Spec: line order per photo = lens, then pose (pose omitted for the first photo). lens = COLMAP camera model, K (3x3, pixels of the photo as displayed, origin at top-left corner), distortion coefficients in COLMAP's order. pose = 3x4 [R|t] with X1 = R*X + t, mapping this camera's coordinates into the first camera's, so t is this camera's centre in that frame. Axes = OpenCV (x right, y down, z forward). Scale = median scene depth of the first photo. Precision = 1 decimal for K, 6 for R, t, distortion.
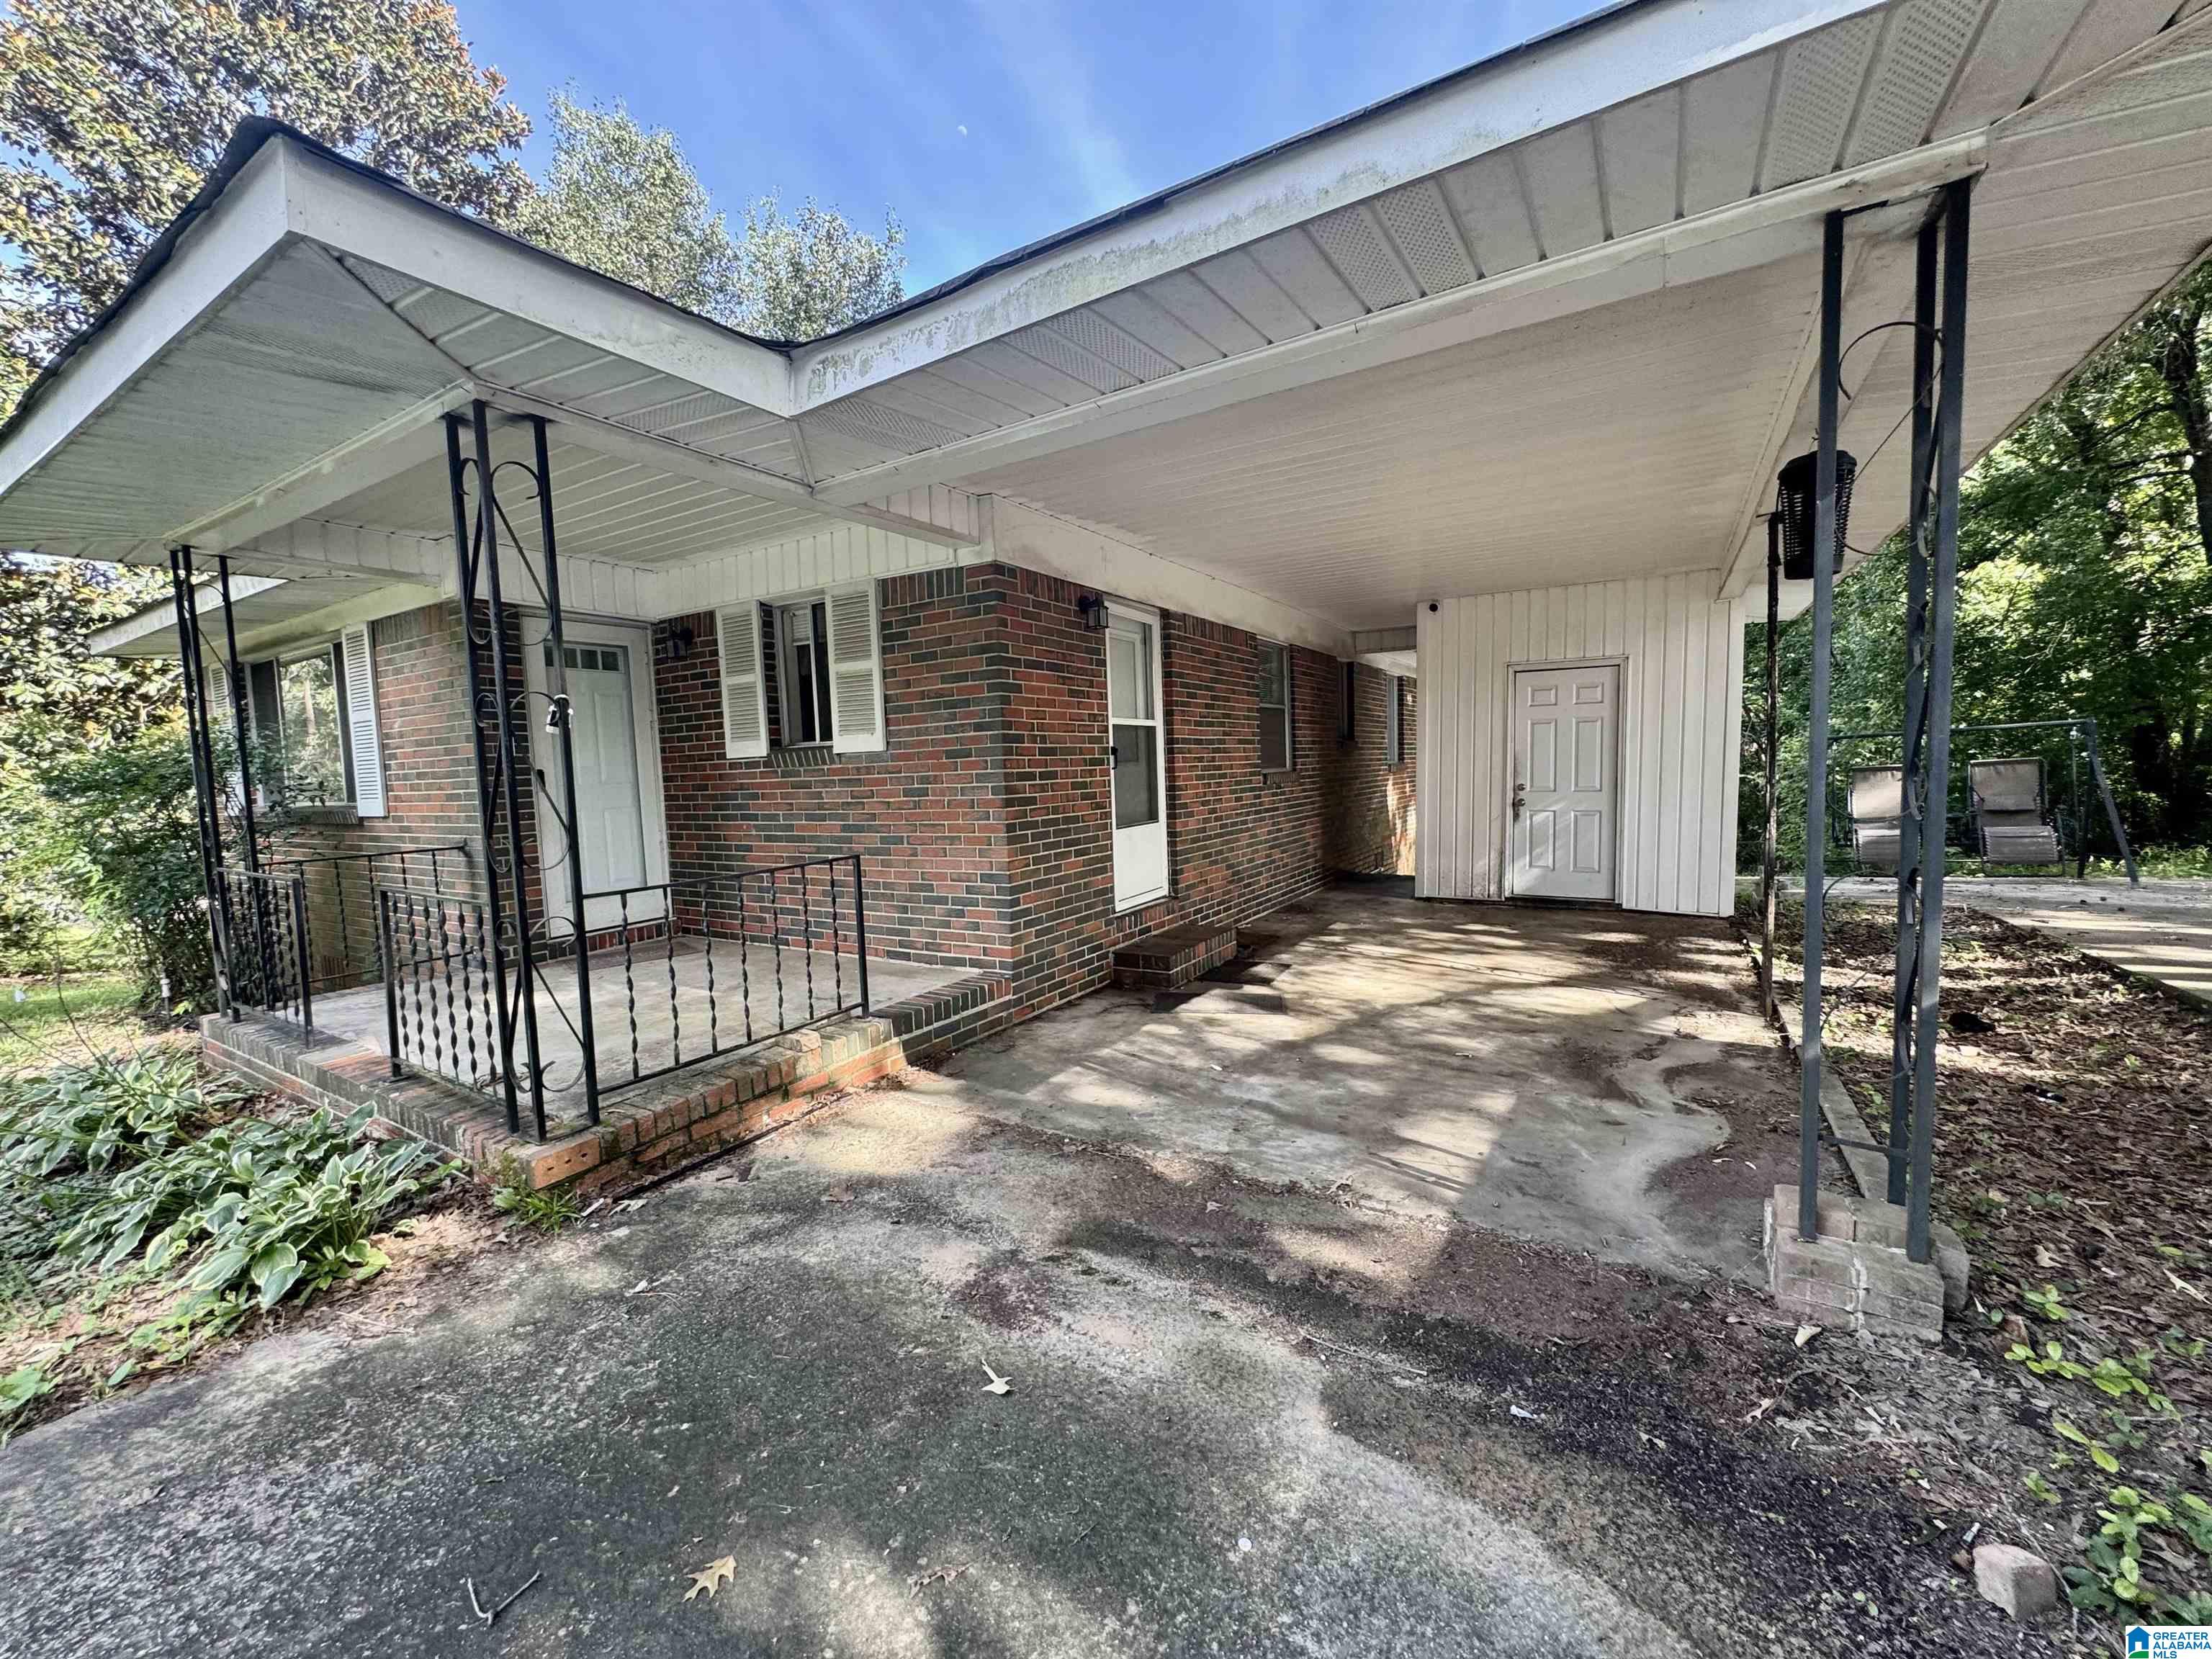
lens RADIAL K [[882.8, 0, 1107.6], [0, 882.8, 829.9], [0, 0, 1]] dist [-0.001857, 0.000314]
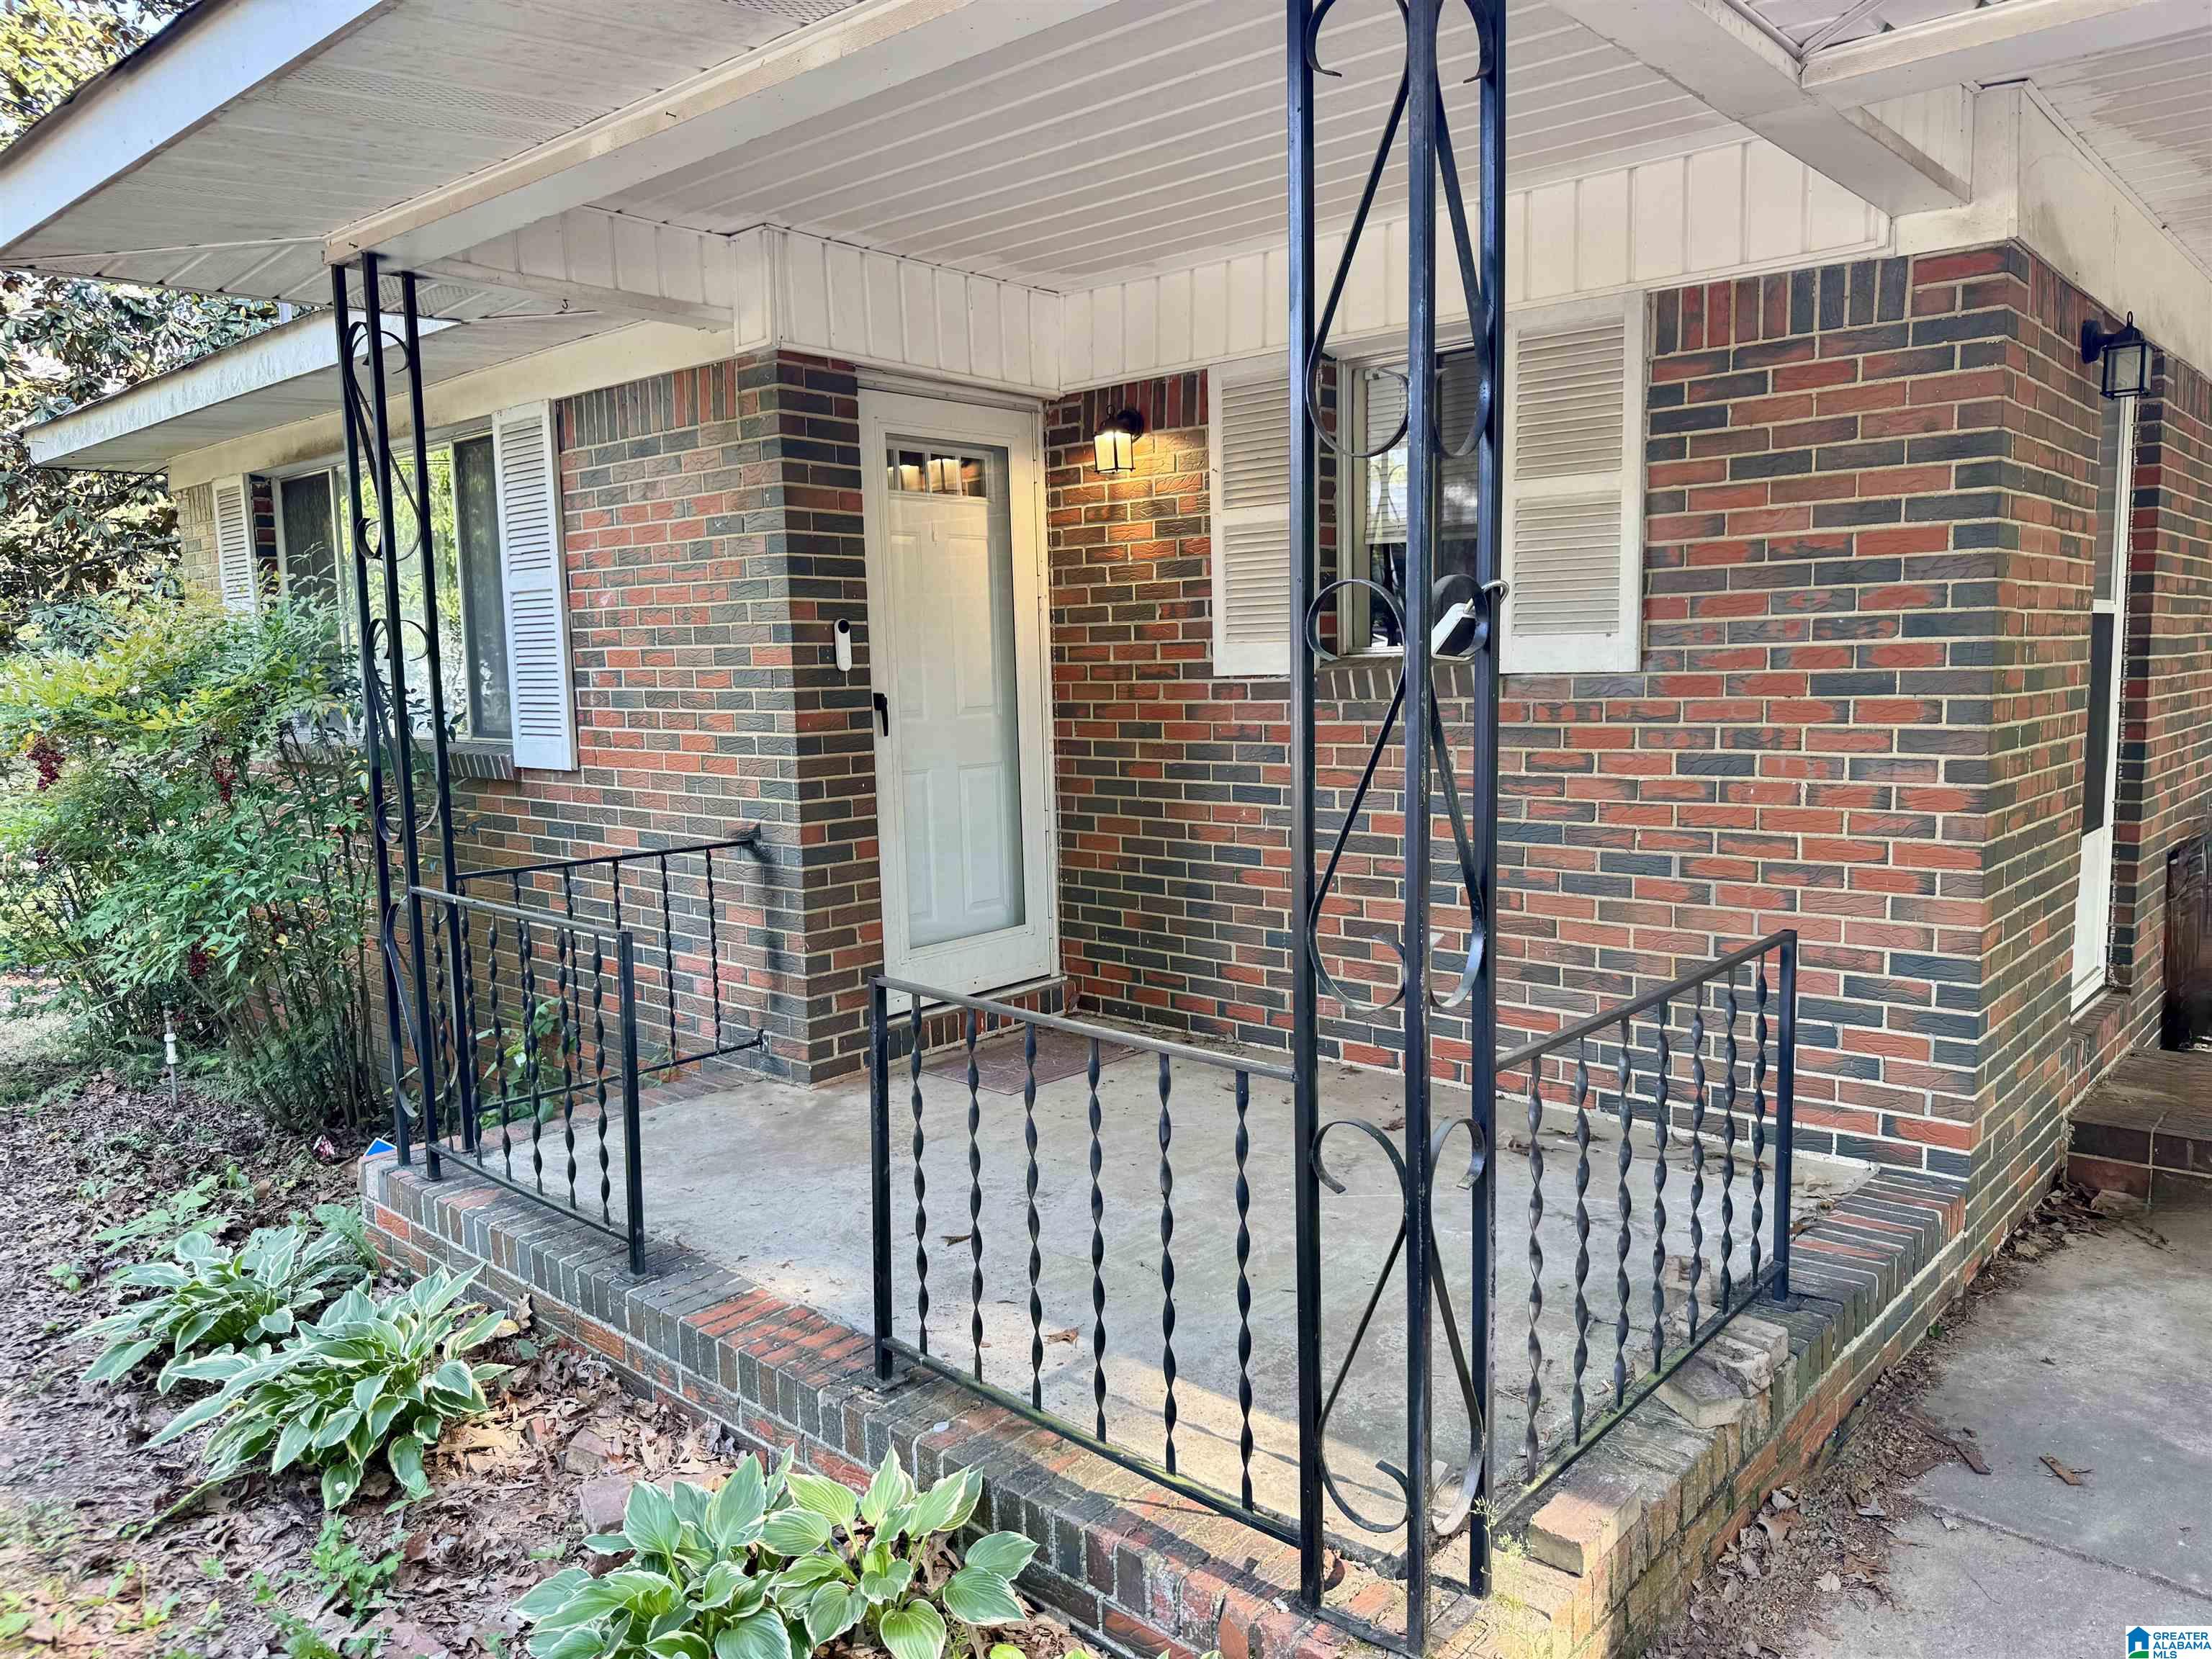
lens RADIAL K [[1564.1, 0, 1105.2], [0, 1564.1, 835.2], [0, 0, 1]] dist [0.014918, -0.001227]
pose [[0.983408, 0.036899, -0.177616, -0.363934], [-0.028622, 0.998392, 0.048937, -0.034805], [0.179136, -0.043041, 0.982882, 0.135628]]
